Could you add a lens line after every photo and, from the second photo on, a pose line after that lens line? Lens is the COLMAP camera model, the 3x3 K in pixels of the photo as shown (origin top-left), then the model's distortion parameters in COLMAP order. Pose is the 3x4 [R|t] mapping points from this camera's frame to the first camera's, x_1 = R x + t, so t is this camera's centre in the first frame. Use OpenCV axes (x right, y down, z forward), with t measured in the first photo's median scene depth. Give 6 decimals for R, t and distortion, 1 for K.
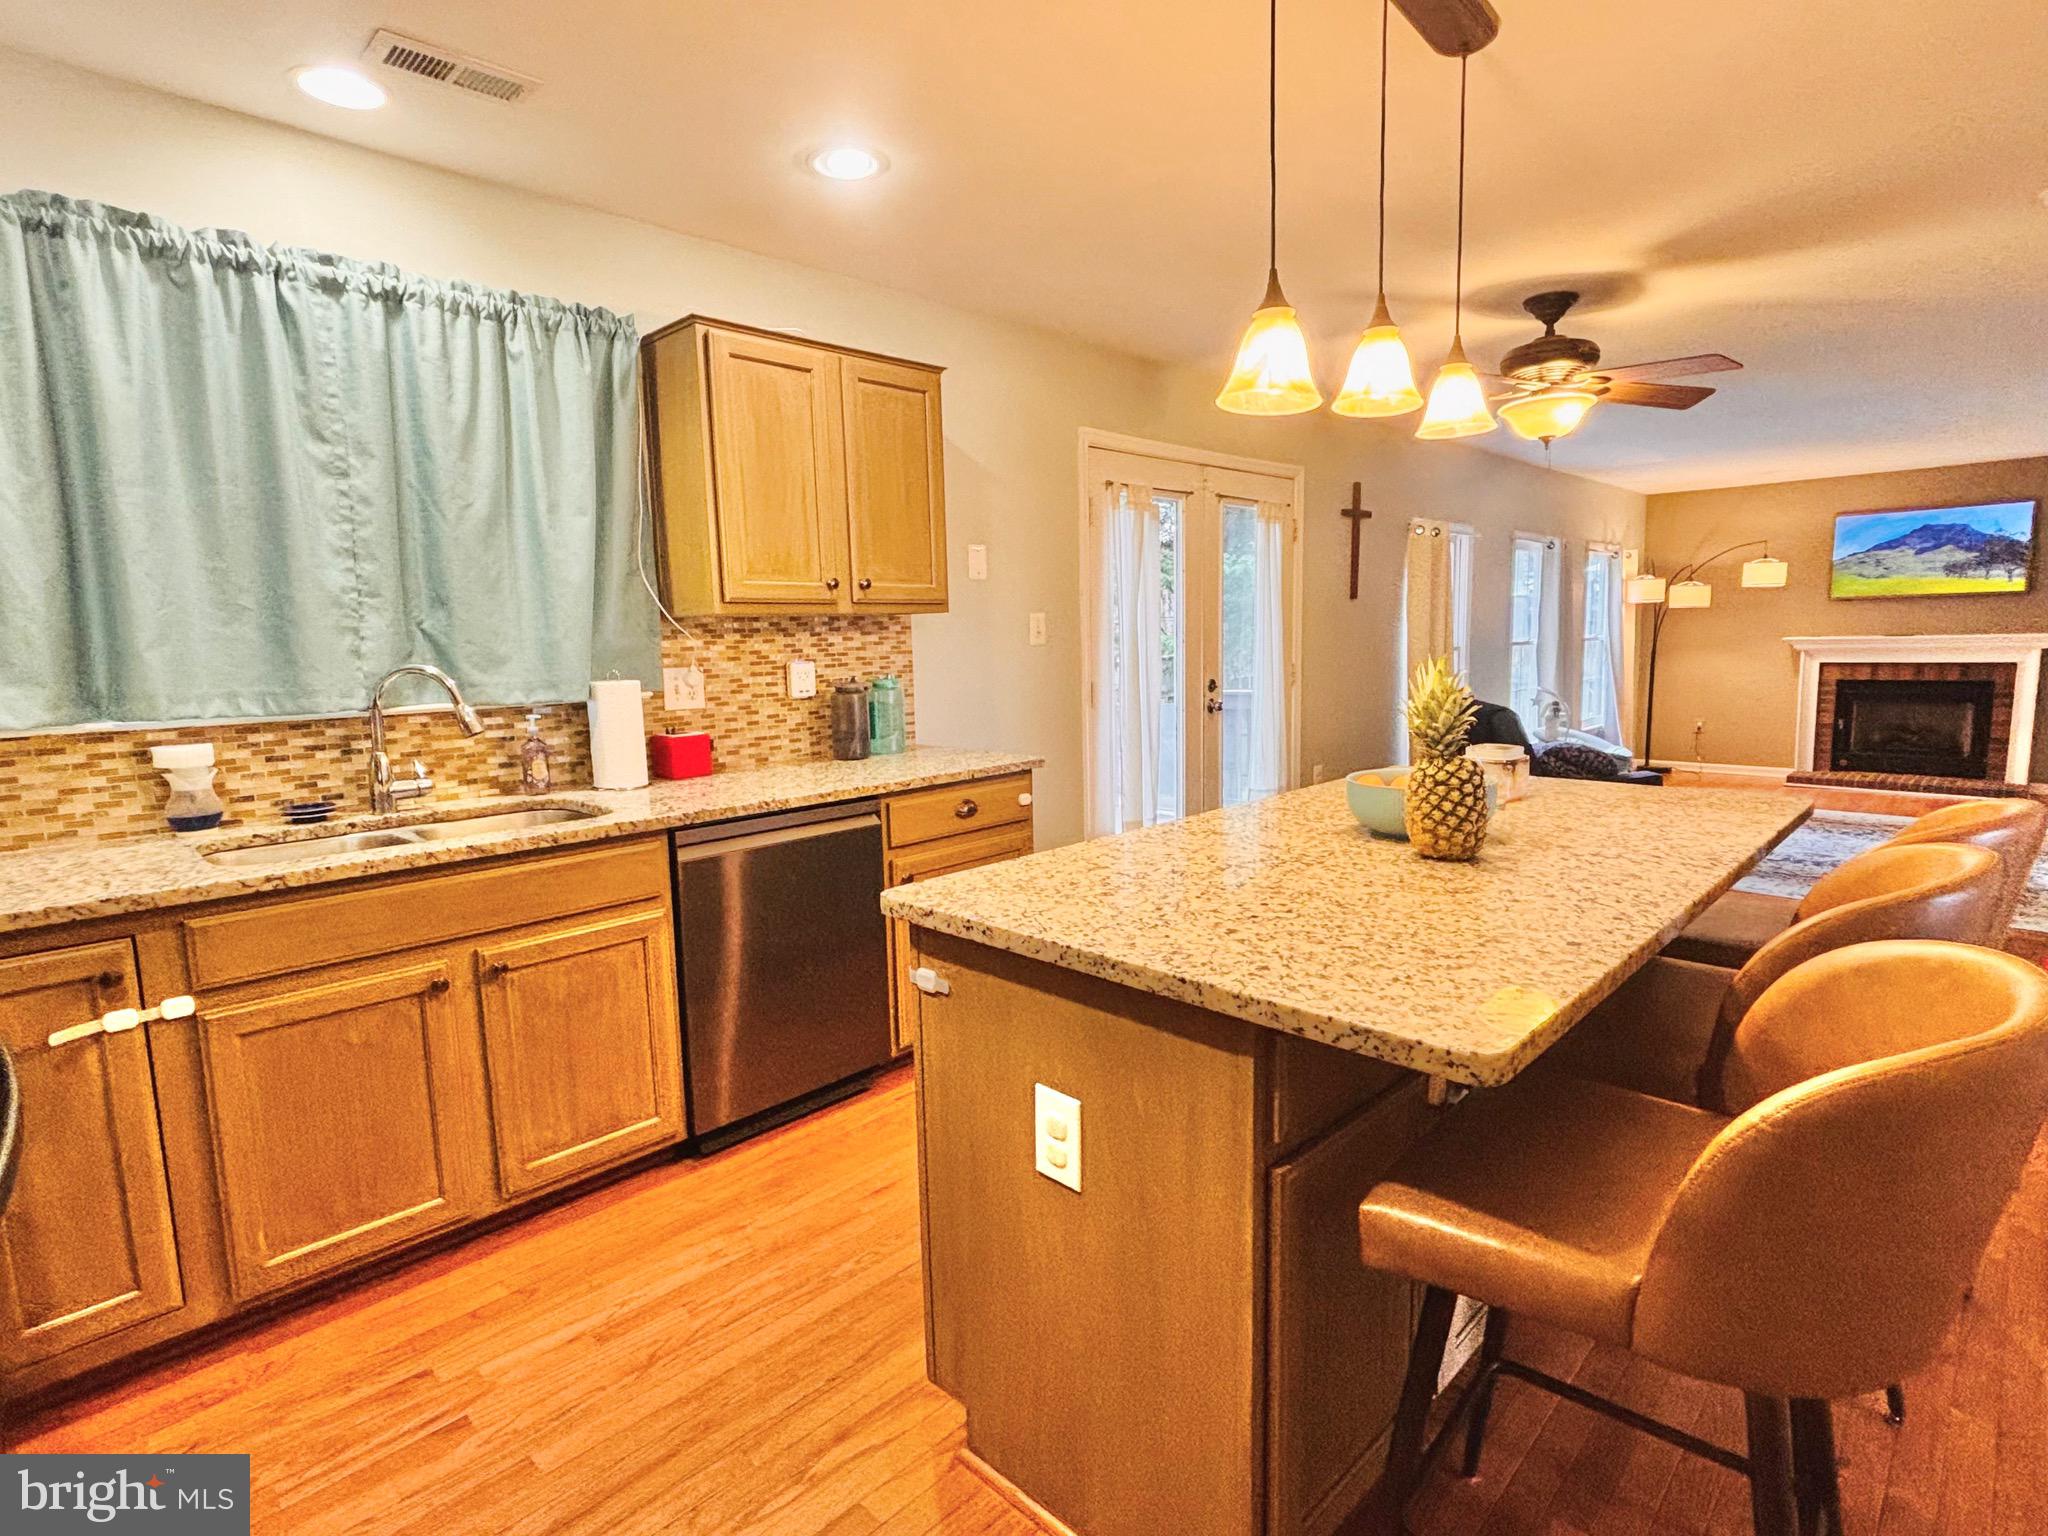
lens RADIAL K [[1020.8, 0, 1034.7], [0, 1020.8, 777.8], [0, 0, 1]] dist [-0.026400, 0.016734]
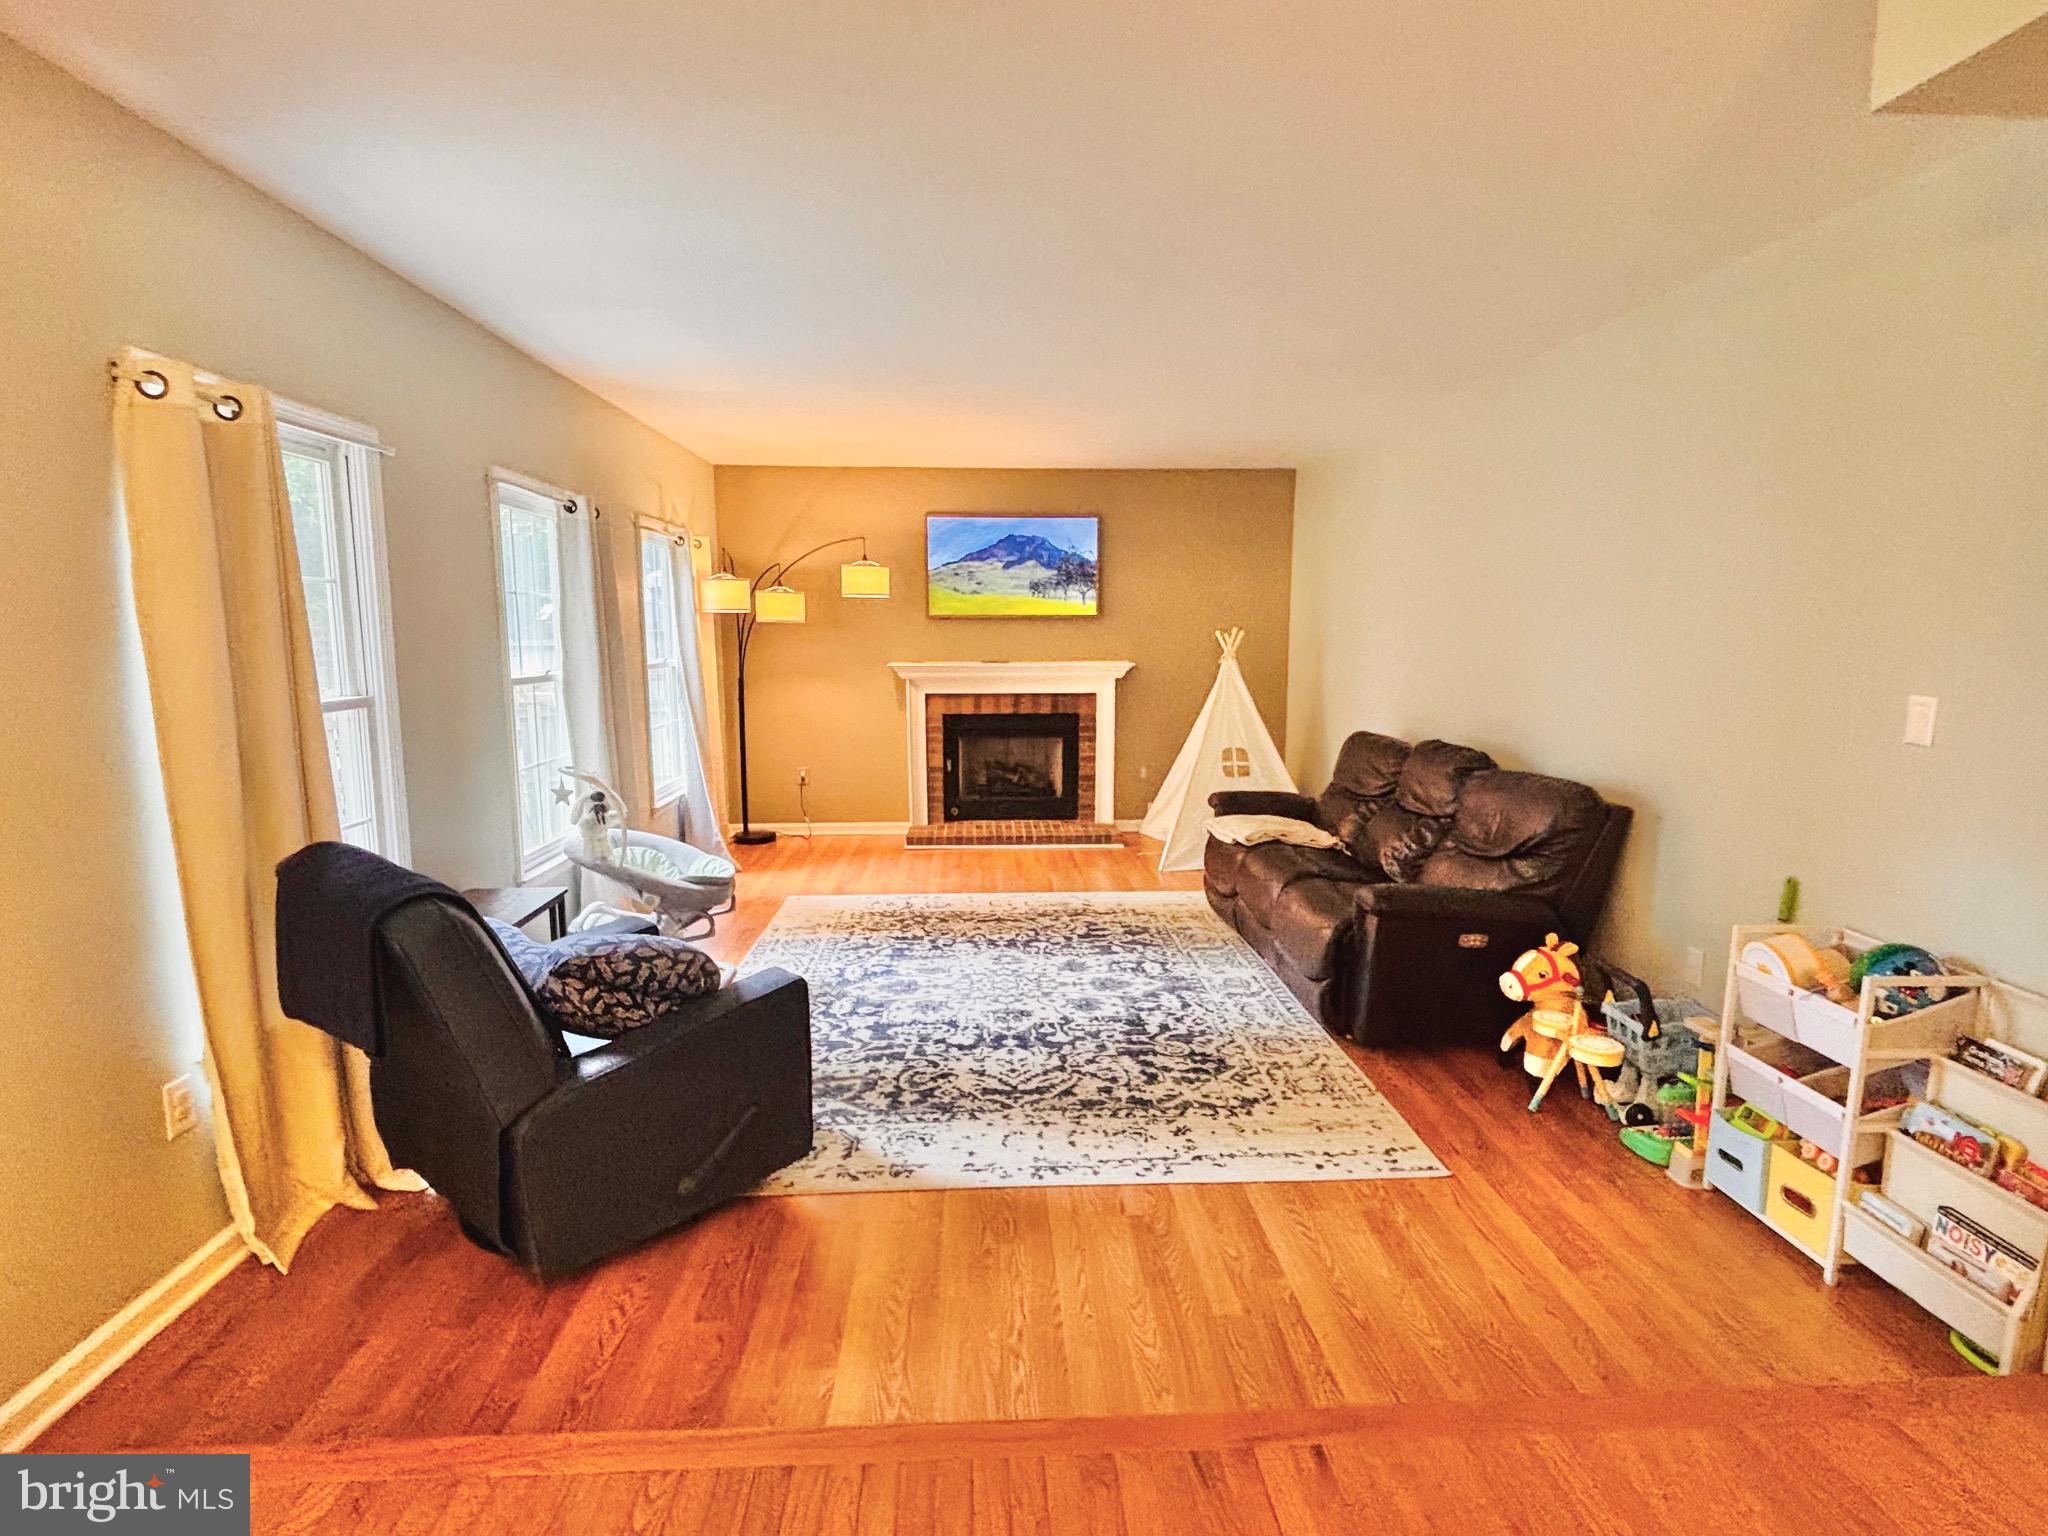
lens RADIAL K [[1020.8, 0, 1043.3], [0, 1020.8, 765.9], [0, 0, 1]] dist [-0.026400, 0.016734]
pose [[0.662507, -0.073530, 0.745438, 0.225799], [0.088892, 0.995856, 0.019229, -0.064854], [-0.743762, 0.053524, 0.666298, 0.390795]]
